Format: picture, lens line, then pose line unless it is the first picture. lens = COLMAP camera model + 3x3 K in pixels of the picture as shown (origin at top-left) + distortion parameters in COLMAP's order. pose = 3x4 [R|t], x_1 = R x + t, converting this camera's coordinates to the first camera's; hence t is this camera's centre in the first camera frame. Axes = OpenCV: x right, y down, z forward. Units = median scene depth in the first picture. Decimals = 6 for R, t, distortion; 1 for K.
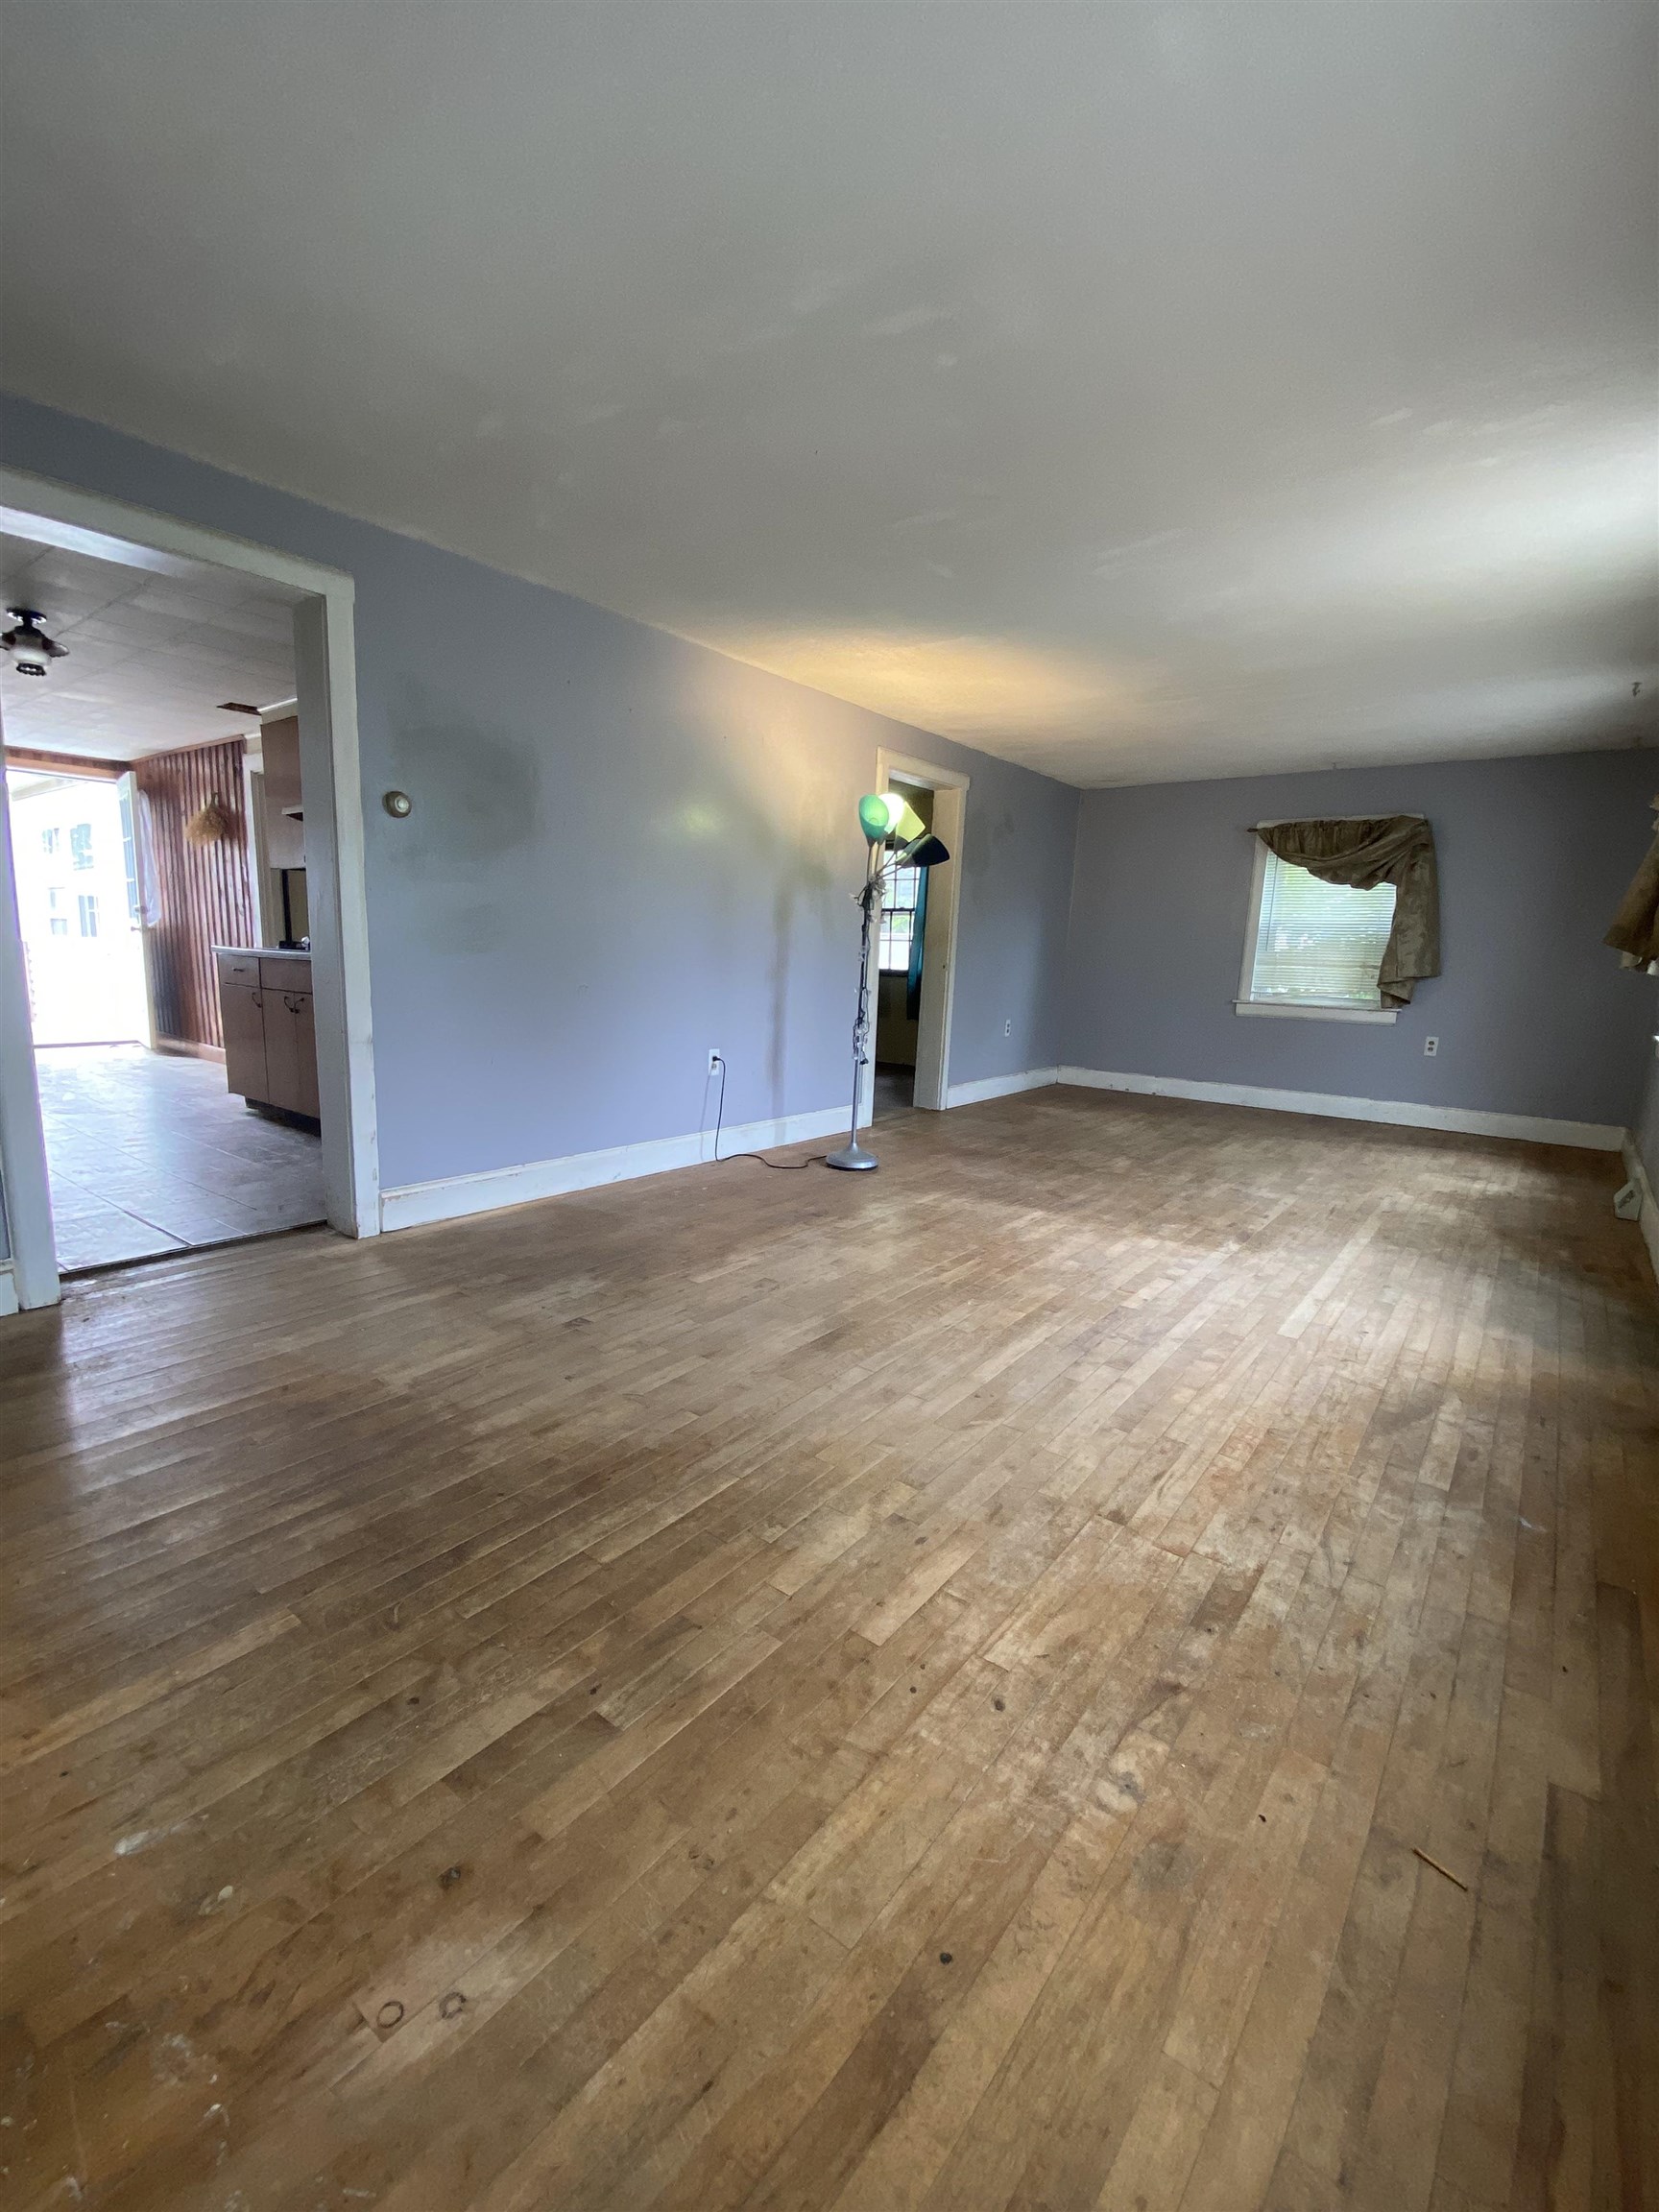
lens RADIAL K [[923.5, 0, 829.5], [0, 923.5, 1106.0], [0, 0, 1]] dist [0.045250, -0.034546]
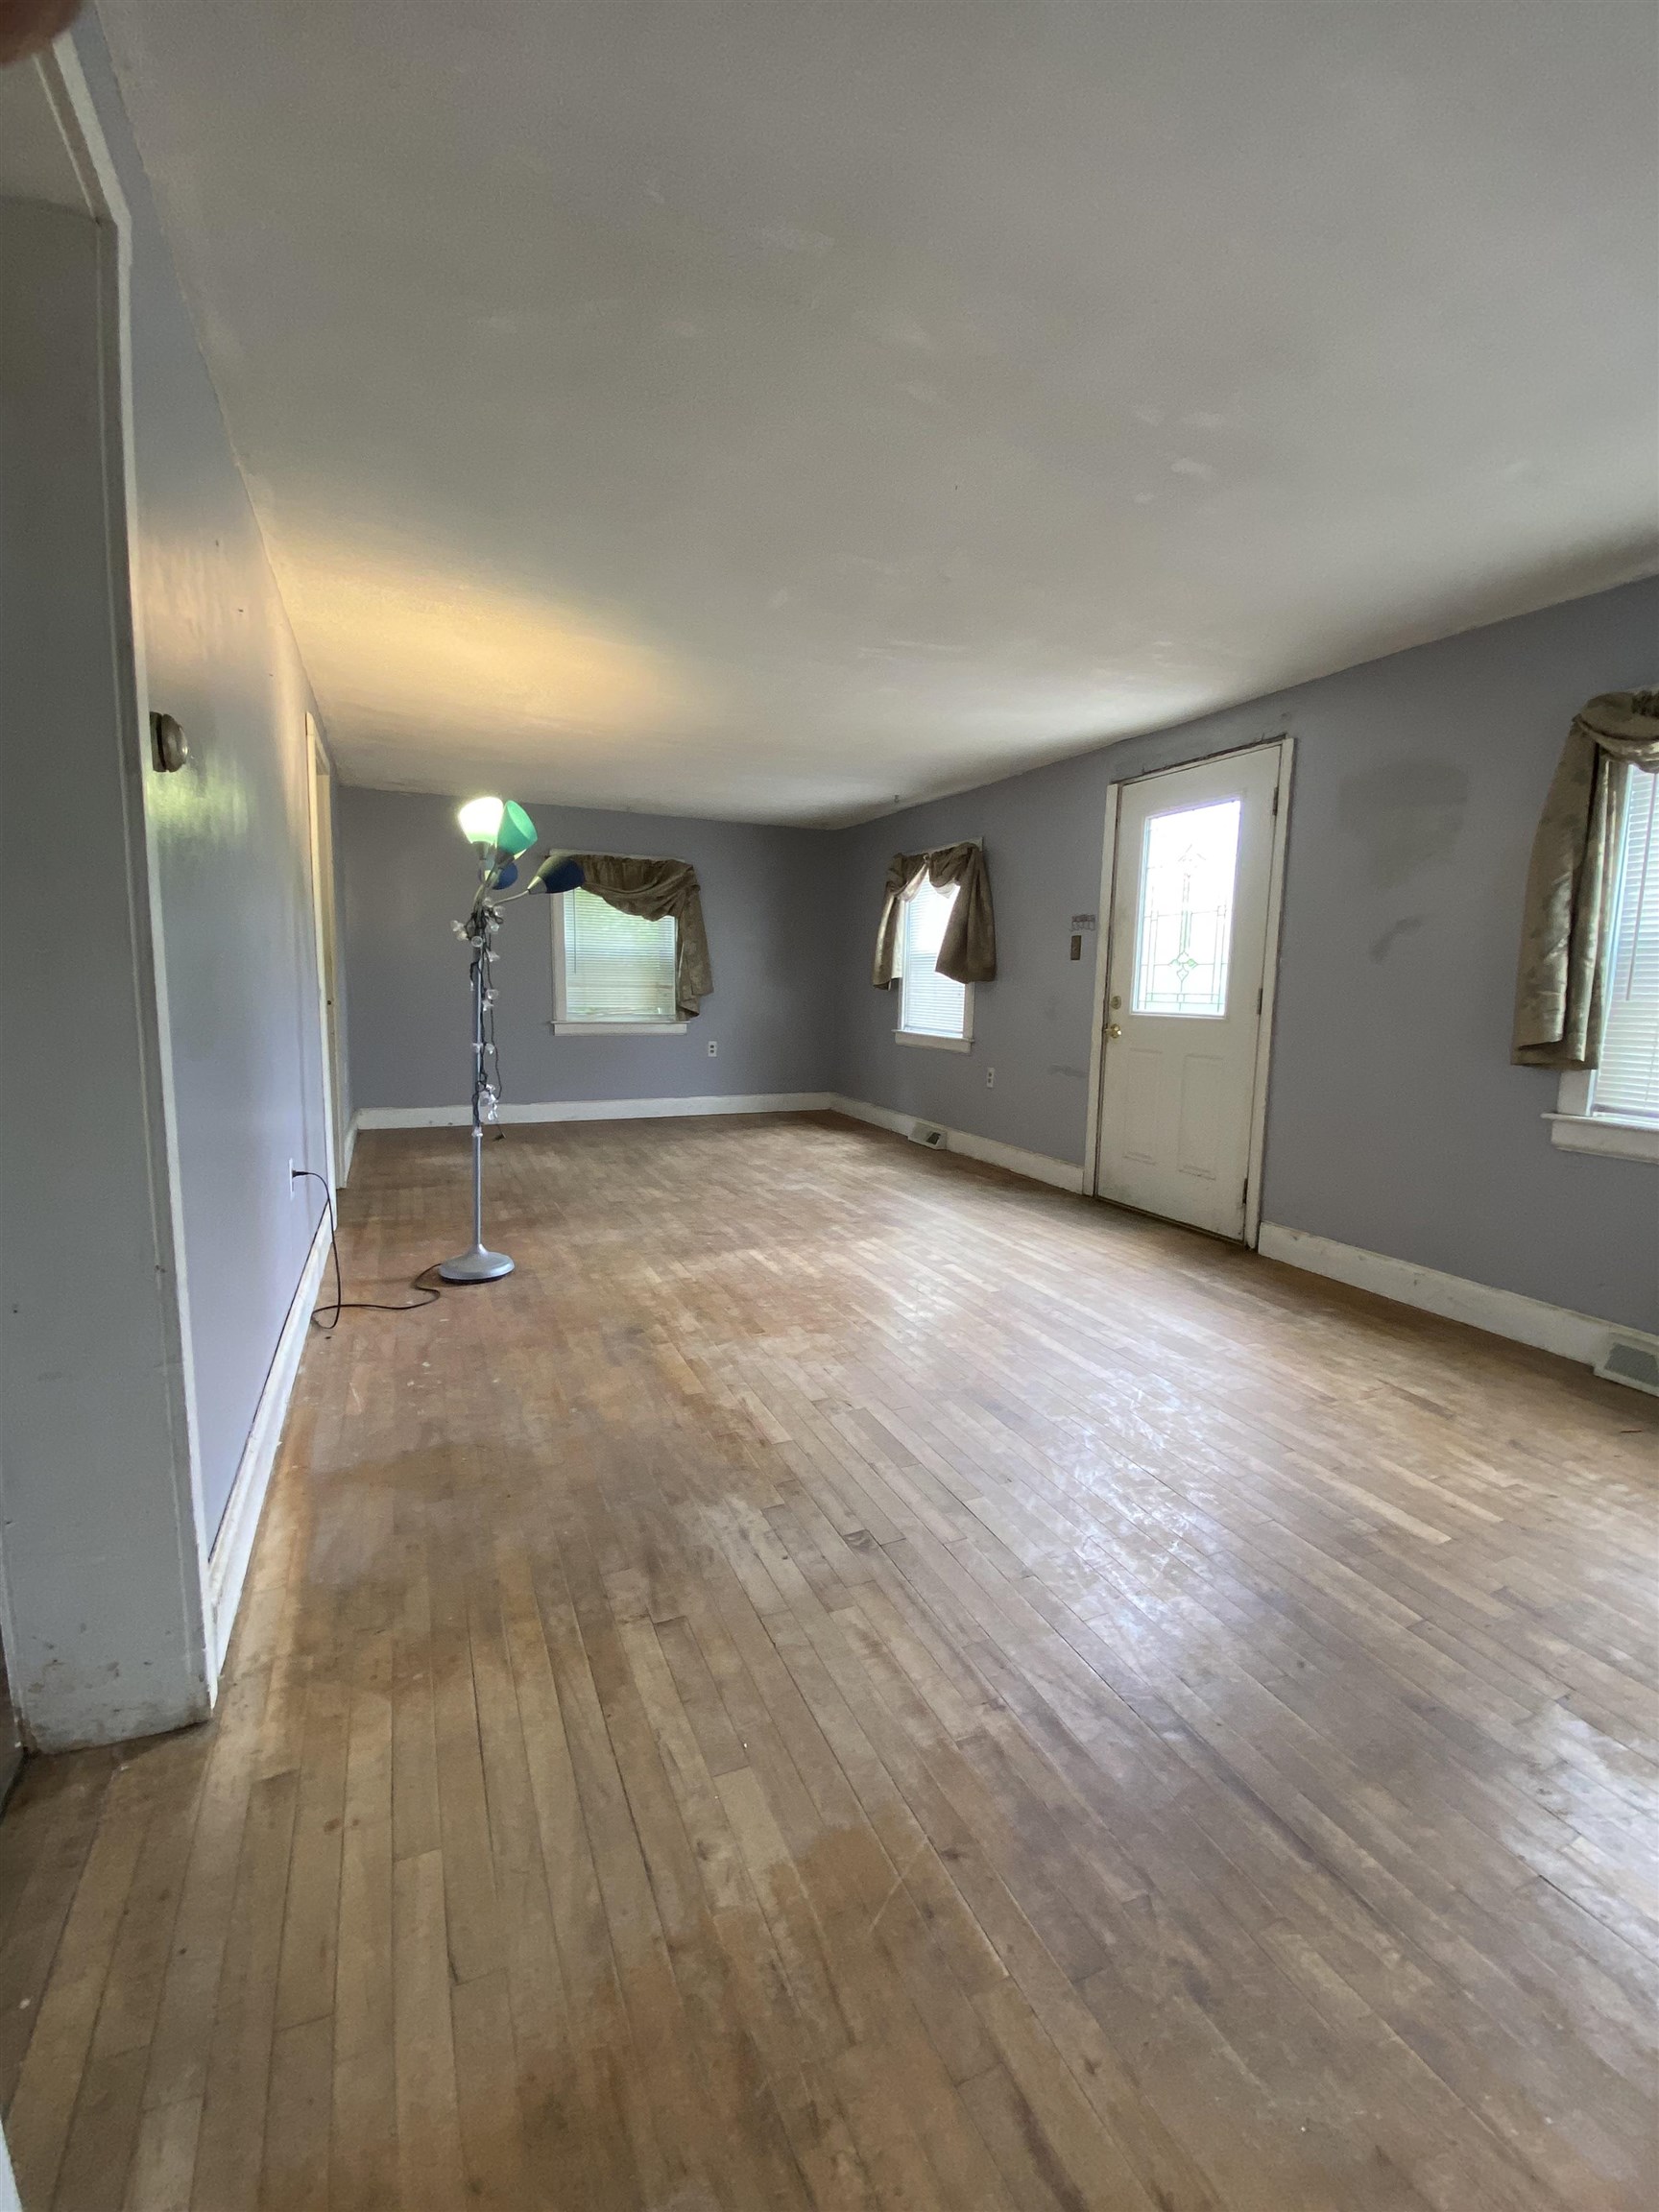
lens RADIAL K [[923.5, 0, 829.5], [0, 923.5, 1106.0], [0, 0, 1]] dist [0.045250, -0.034546]
pose [[0.481916, -0.148479, 0.863545, -0.614229], [0.145995, 0.985368, 0.087951, -0.124835], [-0.863969, 0.083688, 0.496542, 0.436469]]
